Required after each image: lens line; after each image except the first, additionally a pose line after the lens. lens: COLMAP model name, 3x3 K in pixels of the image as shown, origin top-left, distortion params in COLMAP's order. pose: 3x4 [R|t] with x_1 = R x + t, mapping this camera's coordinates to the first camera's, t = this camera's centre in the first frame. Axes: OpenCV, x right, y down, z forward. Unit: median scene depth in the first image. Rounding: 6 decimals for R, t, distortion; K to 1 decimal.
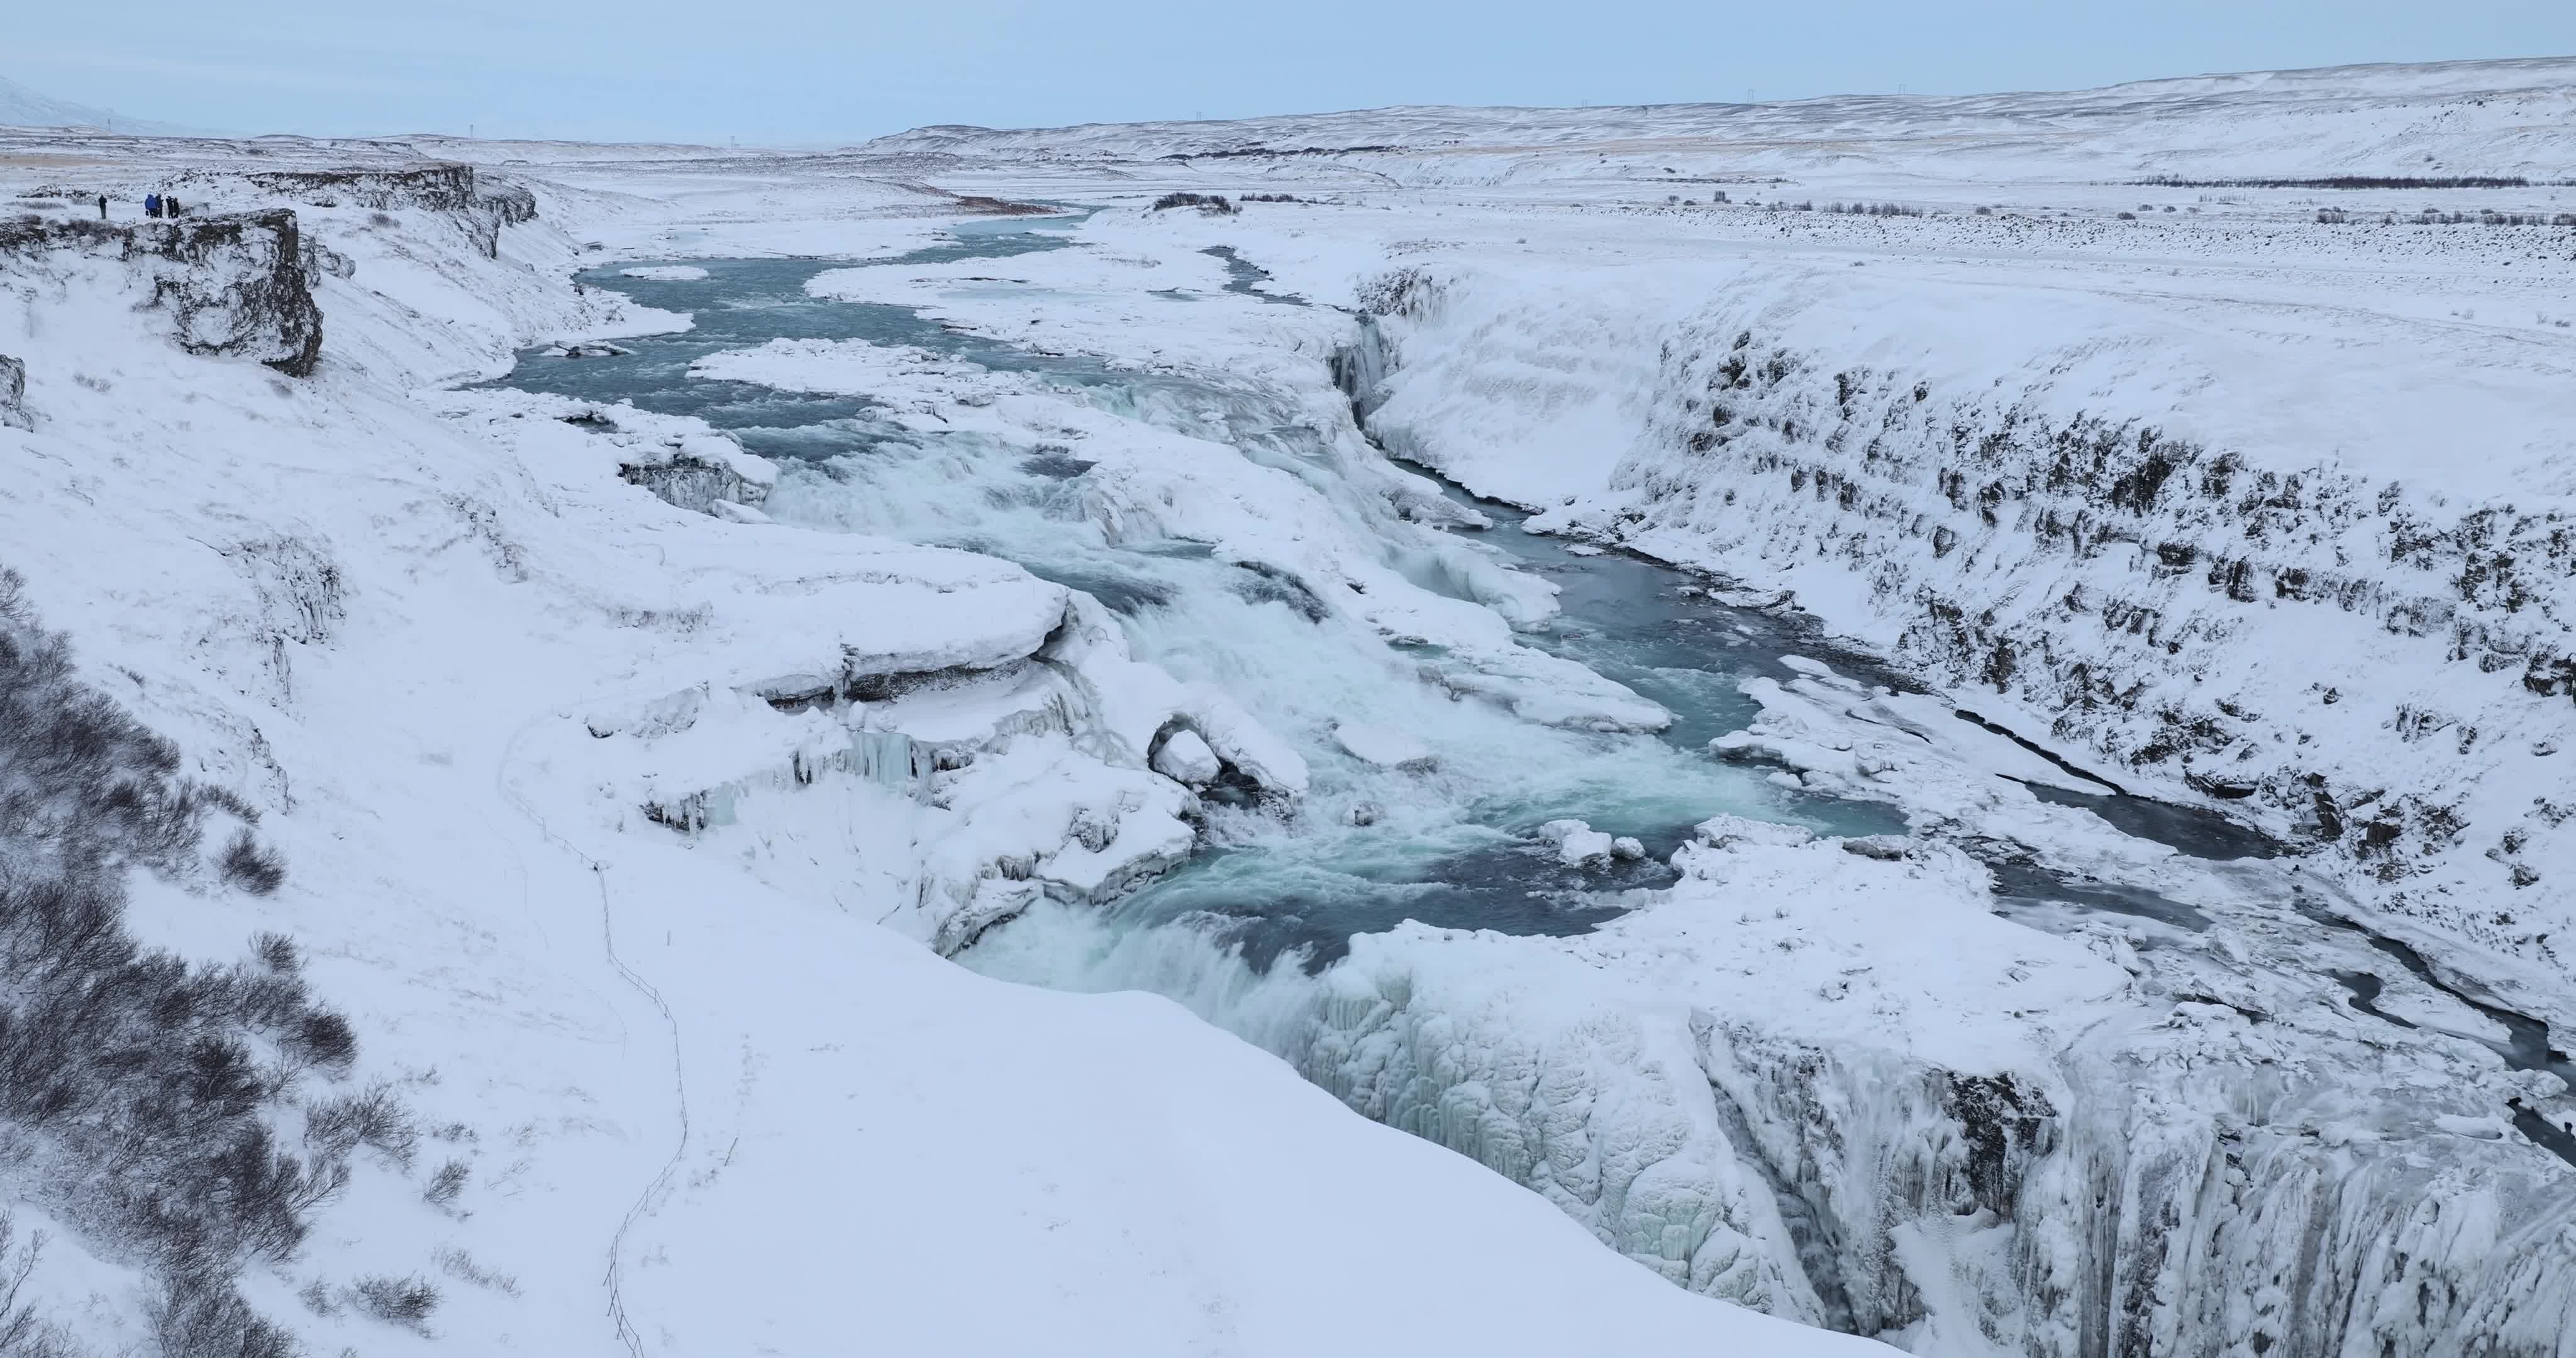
lens RADIAL K [[2451.8, 0, 1288.0], [0, 2451.8, 679.0], [0, 0, 1]] dist [0.027775, 0.082617]
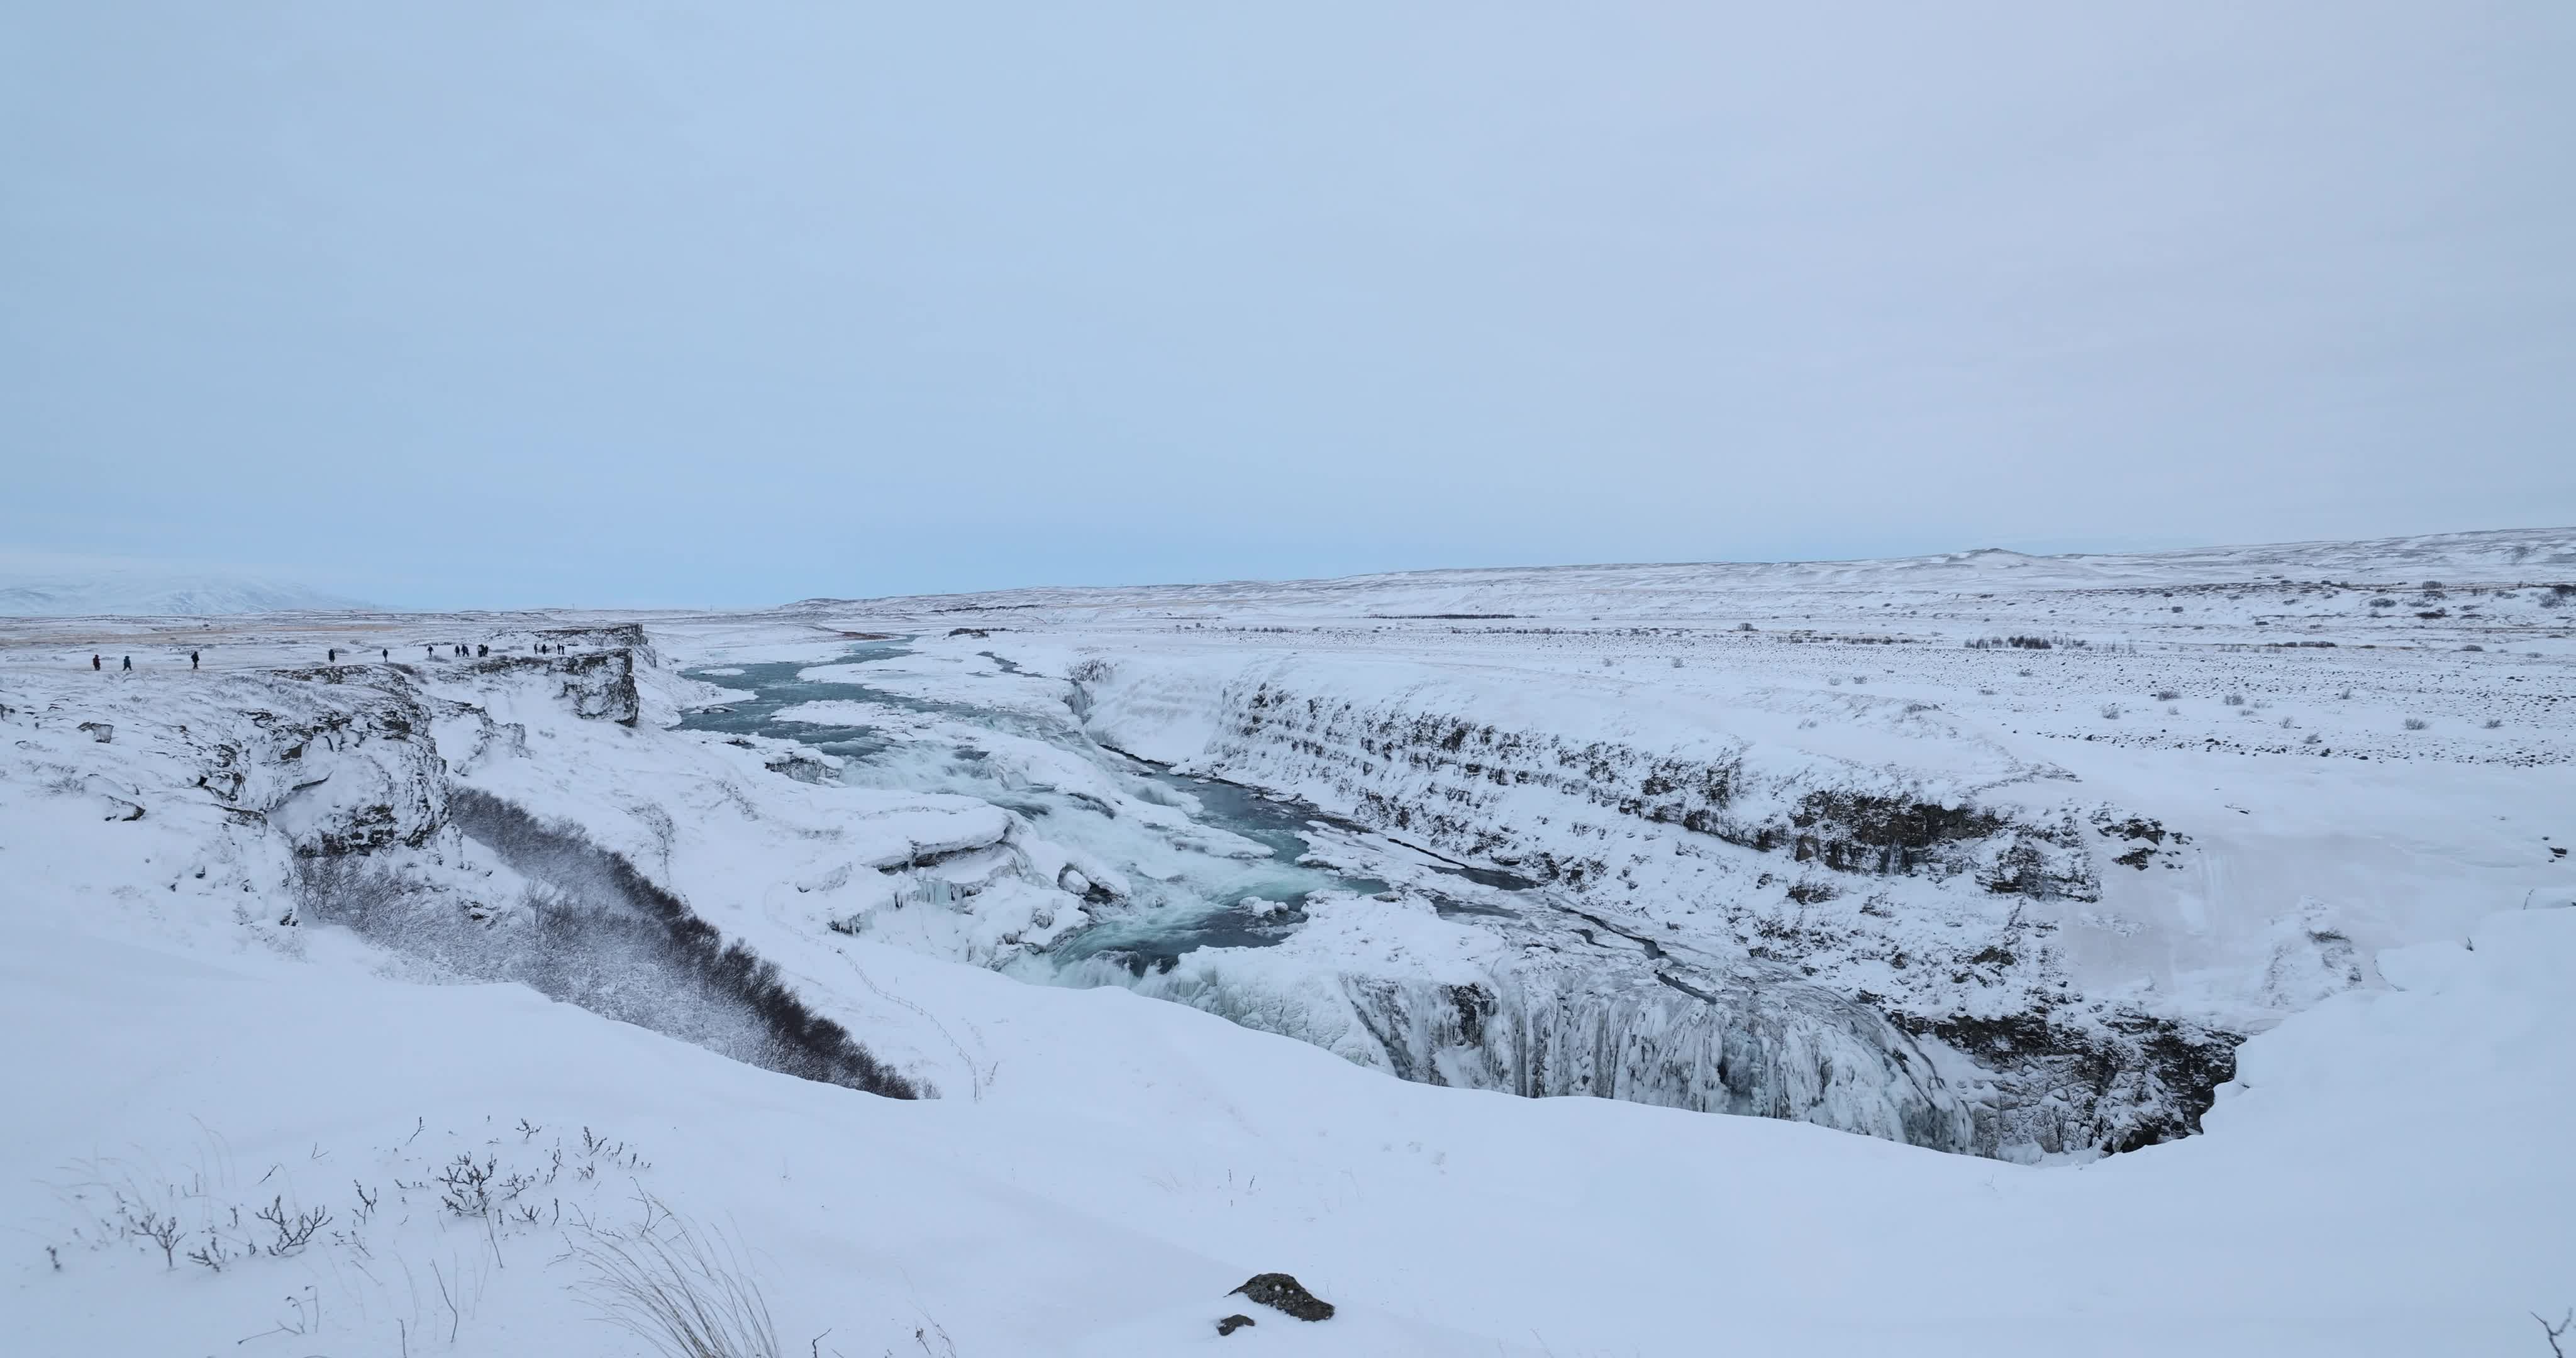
lens RADIAL K [[1121.2, 0, 1288.0], [0, 1121.2, 679.0], [0, 0, 1]] dist [-0.055885, 0.023682]
pose [[0.964261, -0.030498, 0.263194, -0.112237], [0.068507, 0.988272, -0.136472, 0.001331], [-0.255946, 0.149625, 0.955041, -0.030084]]
